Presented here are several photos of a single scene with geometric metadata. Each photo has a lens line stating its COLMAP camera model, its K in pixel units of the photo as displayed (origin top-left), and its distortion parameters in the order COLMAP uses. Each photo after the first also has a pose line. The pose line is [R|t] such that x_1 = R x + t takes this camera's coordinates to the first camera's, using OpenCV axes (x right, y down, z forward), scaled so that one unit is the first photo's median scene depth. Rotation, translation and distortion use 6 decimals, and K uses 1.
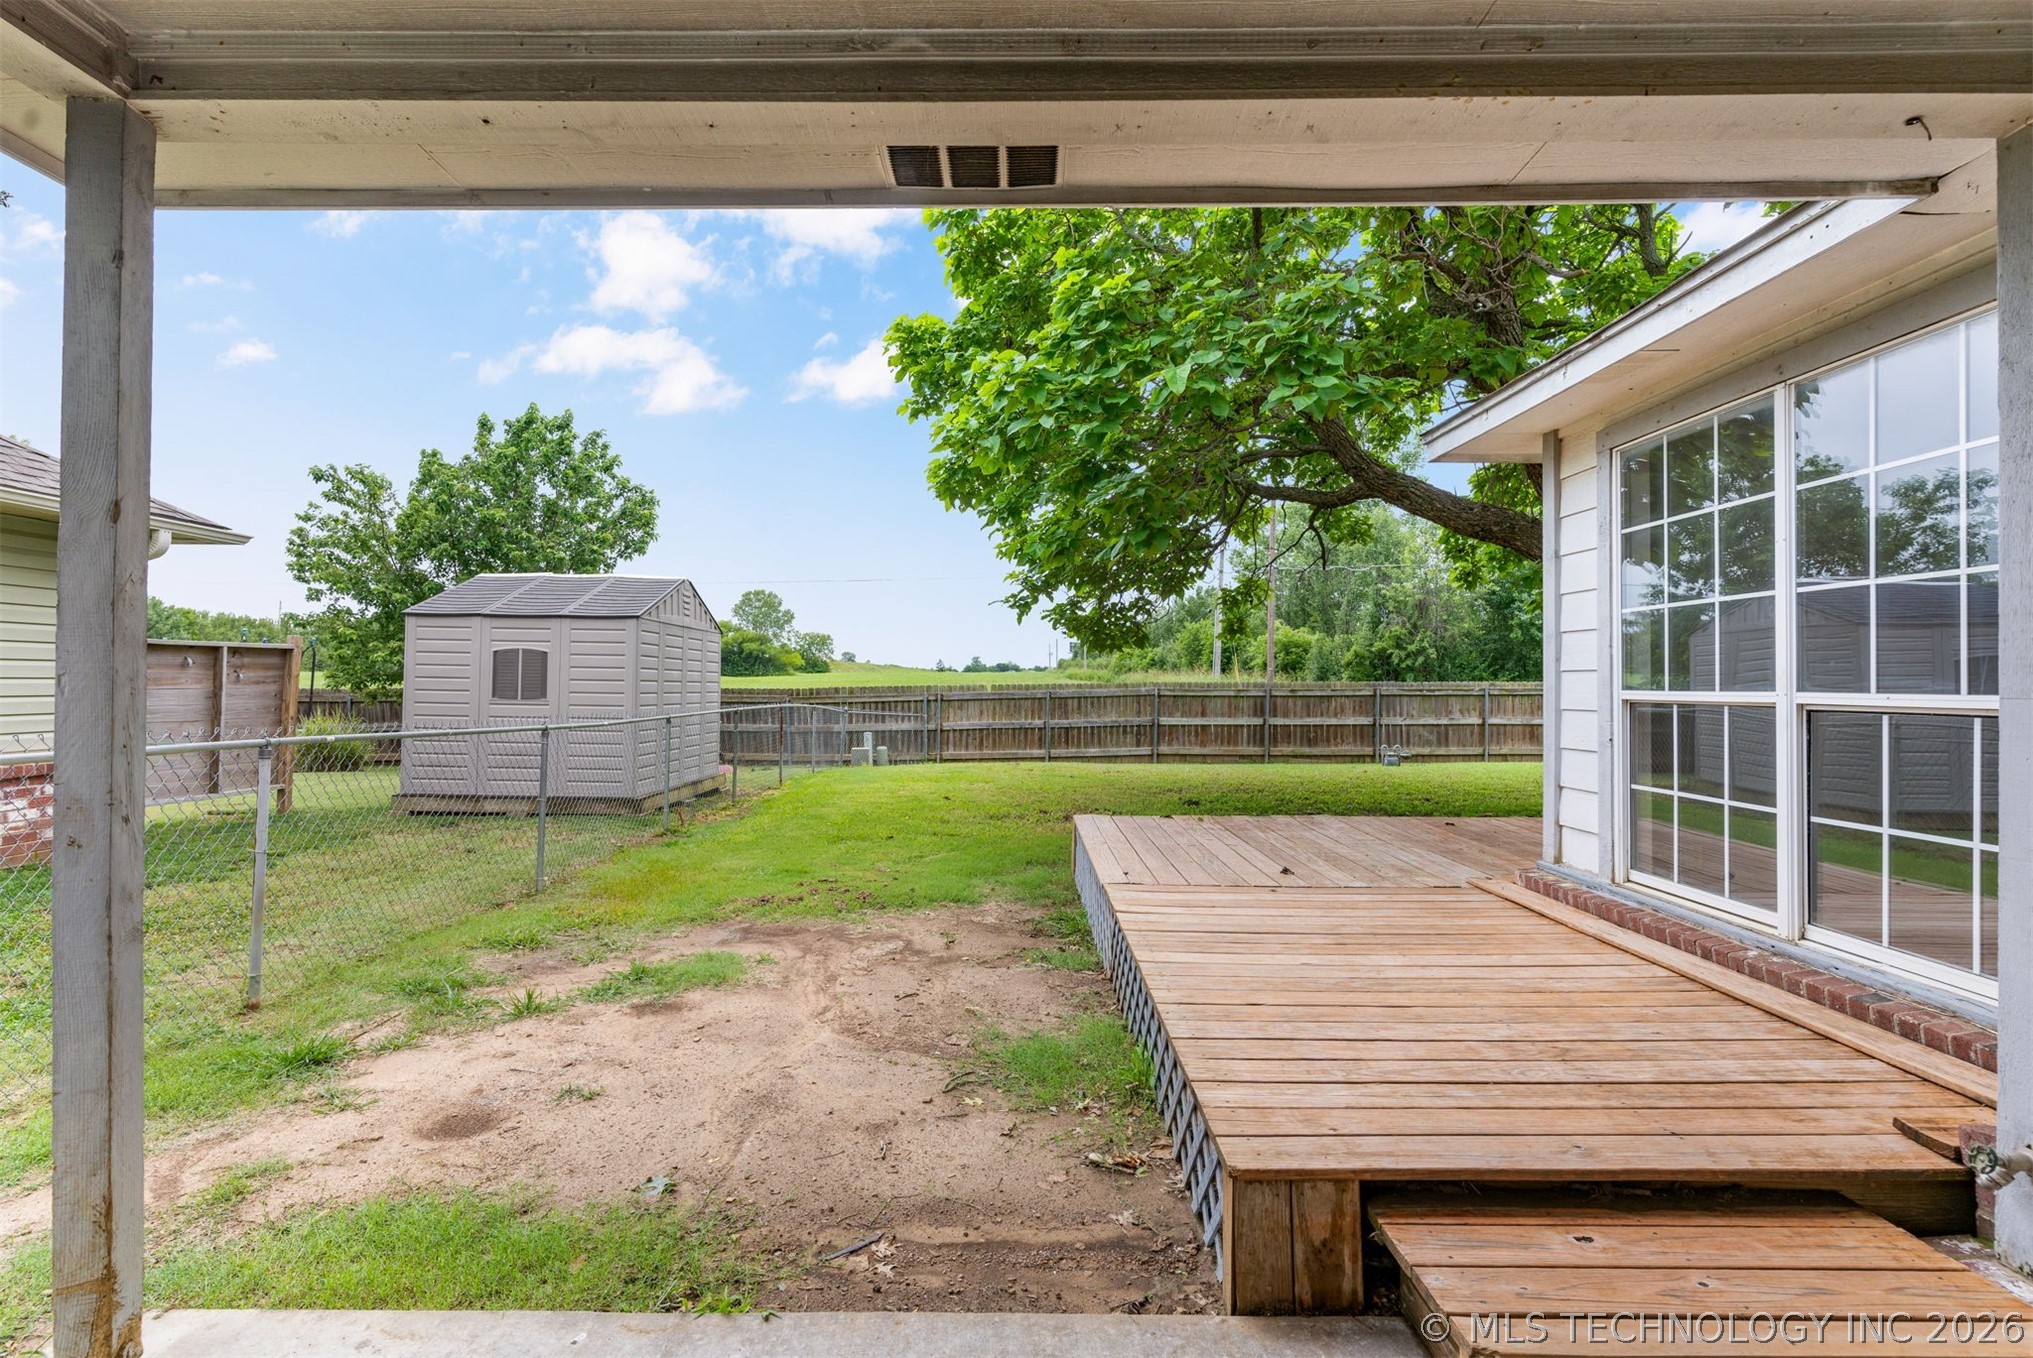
lens RADIAL K [[970.6, 0, 1016.5], [0, 970.6, 679.0], [0, 0, 1]] dist [0.001012, 0.000641]
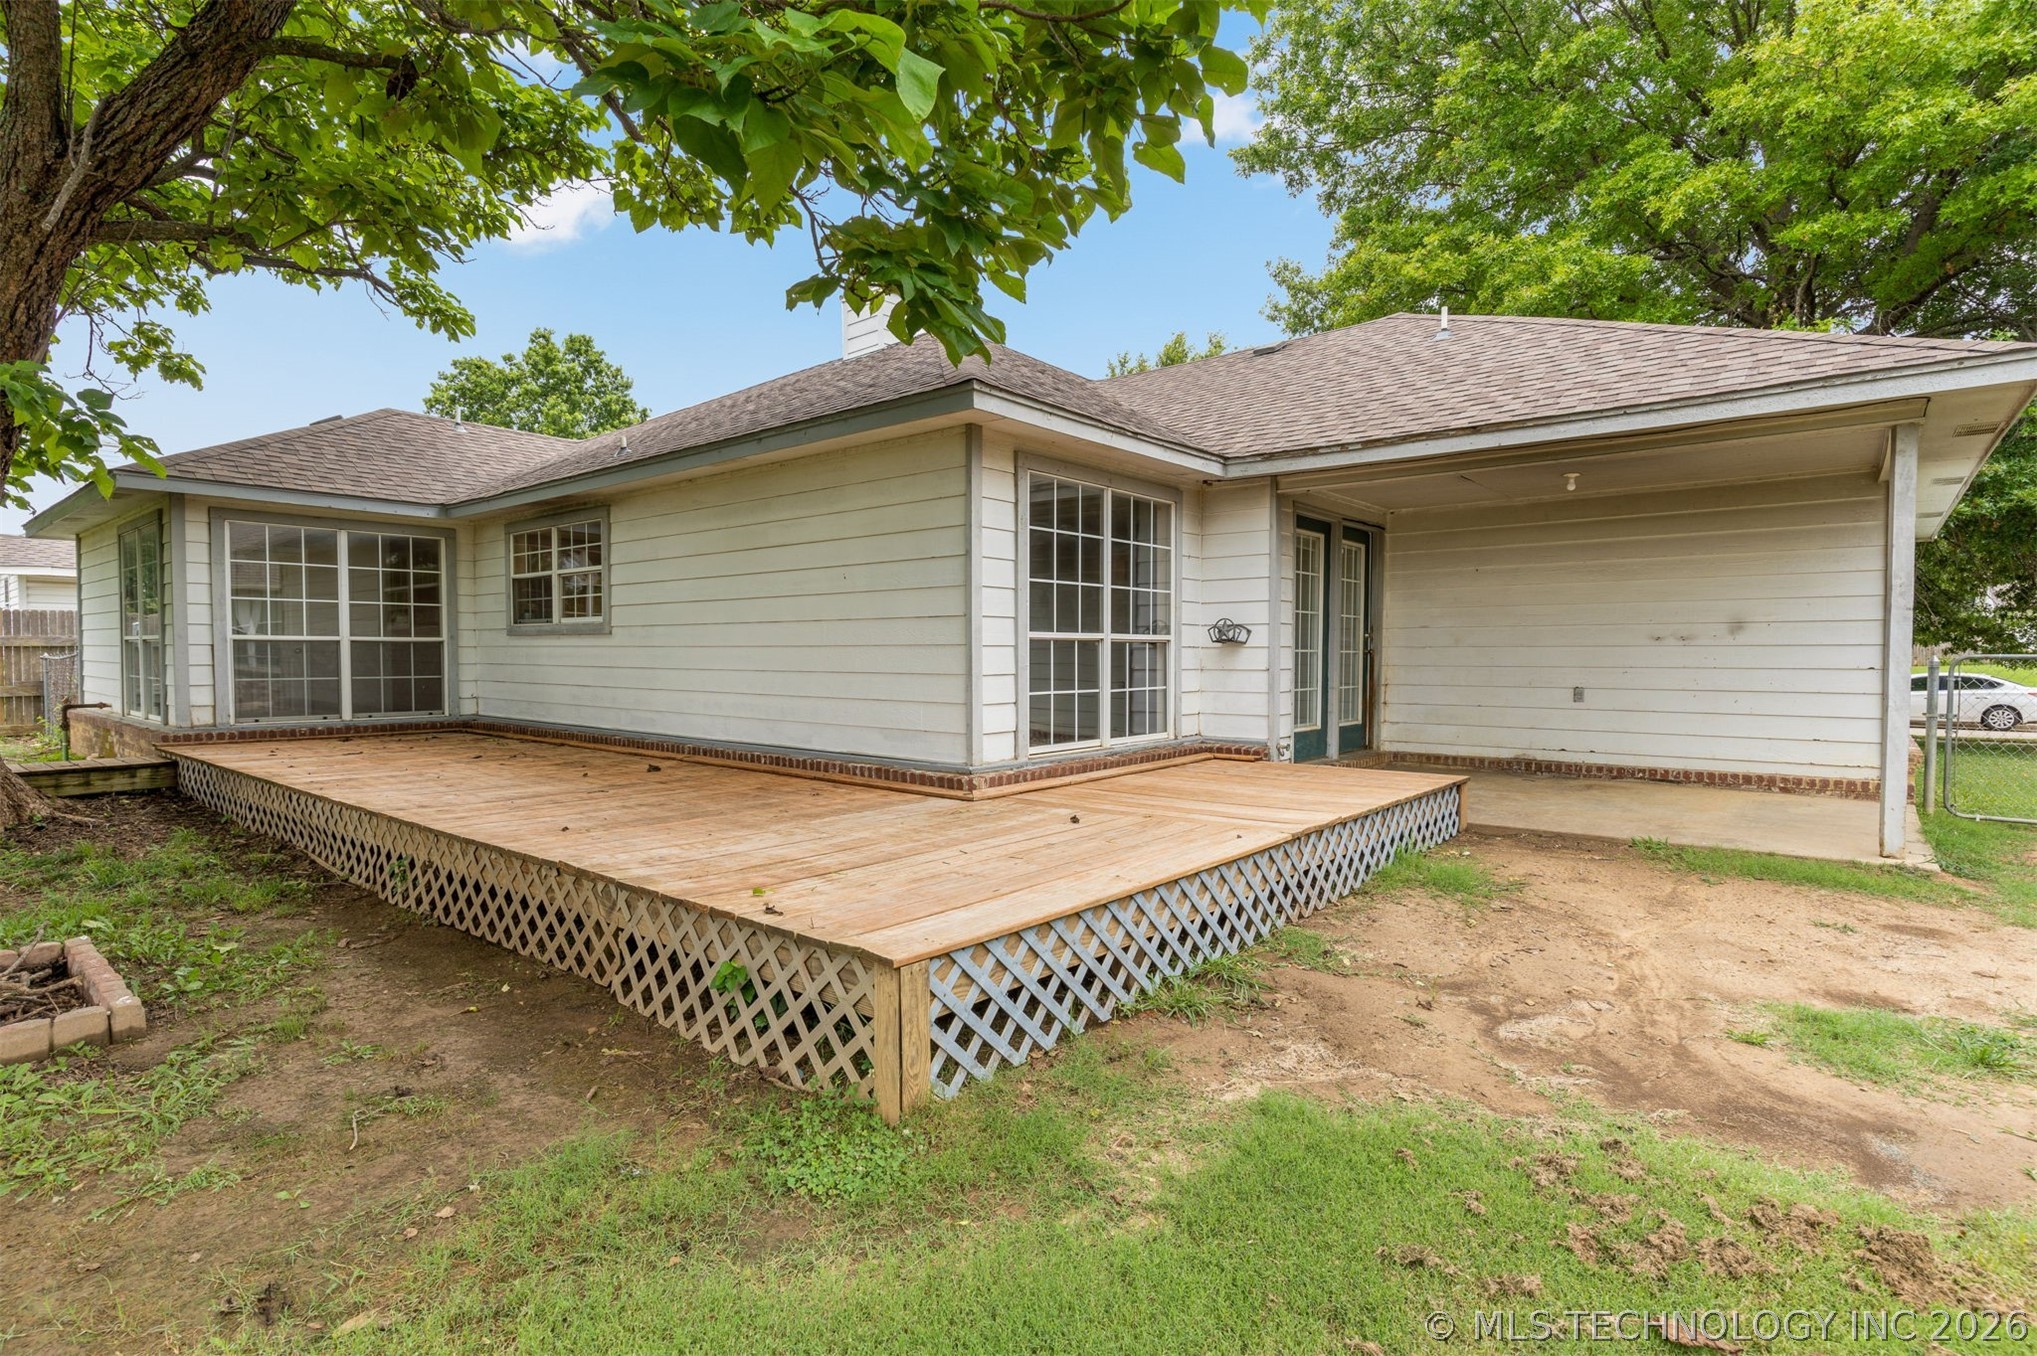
lens RADIAL K [[988.3, 0, 1054.3], [0, 988.3, 670.6], [0, 0, 1]] dist [0.023286, 0.000741]
pose [[-0.779041, -0.011088, 0.626875, -0.071965], [-0.004905, 0.999921, 0.011590, 0.010444], [-0.626954, 0.005955, -0.779033, 0.413235]]
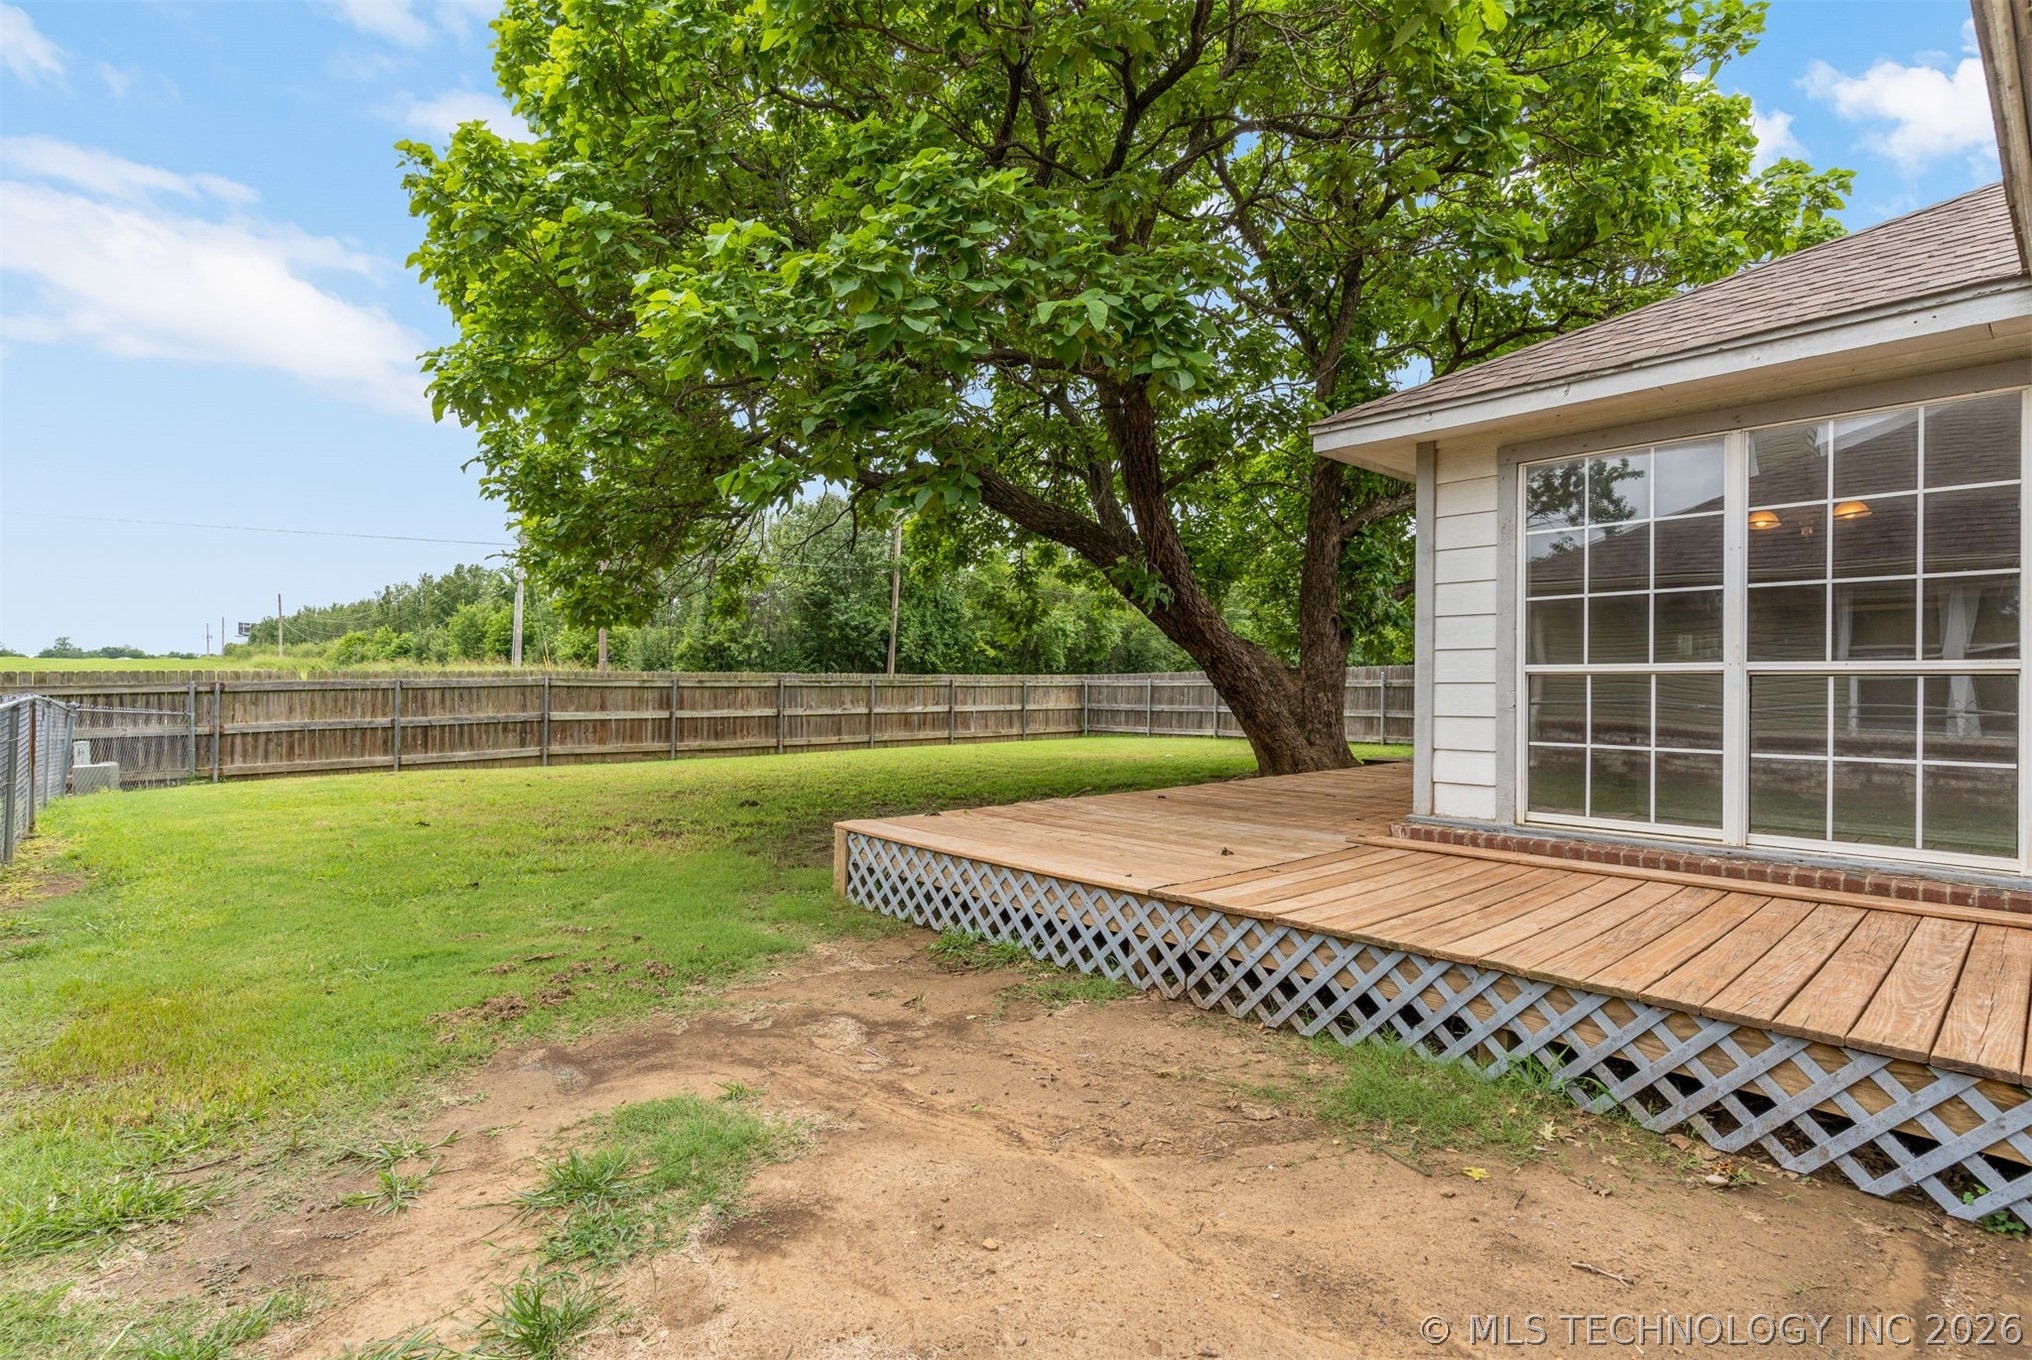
lens RADIAL K [[970.2, 0, 1016.0], [0, 970.2, 680.0], [0, 0, 1]] dist [0.001012, 0.000641]
pose [[0.739372, 0.007149, 0.673260, -0.124480], [-0.010673, 0.999942, 0.001104, 0.006871], [-0.673213, -0.008001, 0.739405, 0.101238]]
